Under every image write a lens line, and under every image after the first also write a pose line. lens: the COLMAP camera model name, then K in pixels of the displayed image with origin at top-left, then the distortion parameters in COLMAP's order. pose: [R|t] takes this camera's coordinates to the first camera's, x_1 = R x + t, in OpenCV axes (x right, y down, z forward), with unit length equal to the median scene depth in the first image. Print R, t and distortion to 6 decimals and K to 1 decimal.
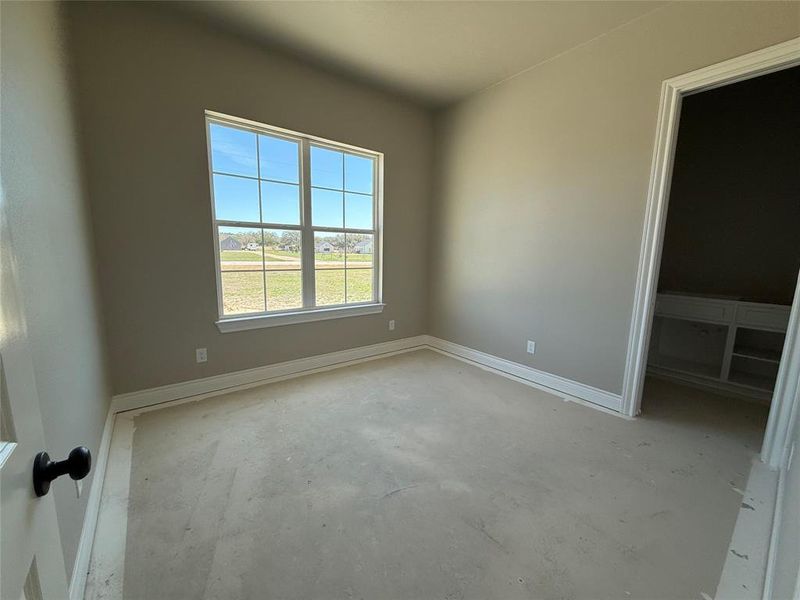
lens RADIAL K [[319.6, 0, 397.4], [0, 319.6, 298.3], [0, 0, 1]] dist [-0.000654, -0.000004]
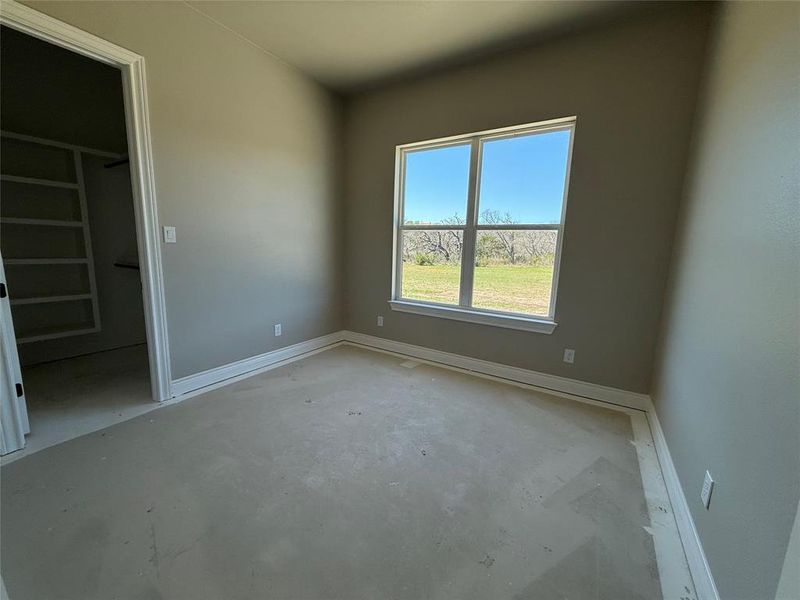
lens RADIAL K [[319.6, 0, 397.4], [0, 319.6, 298.3], [0, 0, 1]] dist [-0.000654, -0.000004]
pose [[0.330362, 0.146345, -0.932440, 0.608619], [-0.164796, 0.981675, 0.095685, -0.060079], [0.929356, 0.122052, 0.348425, 0.468224]]
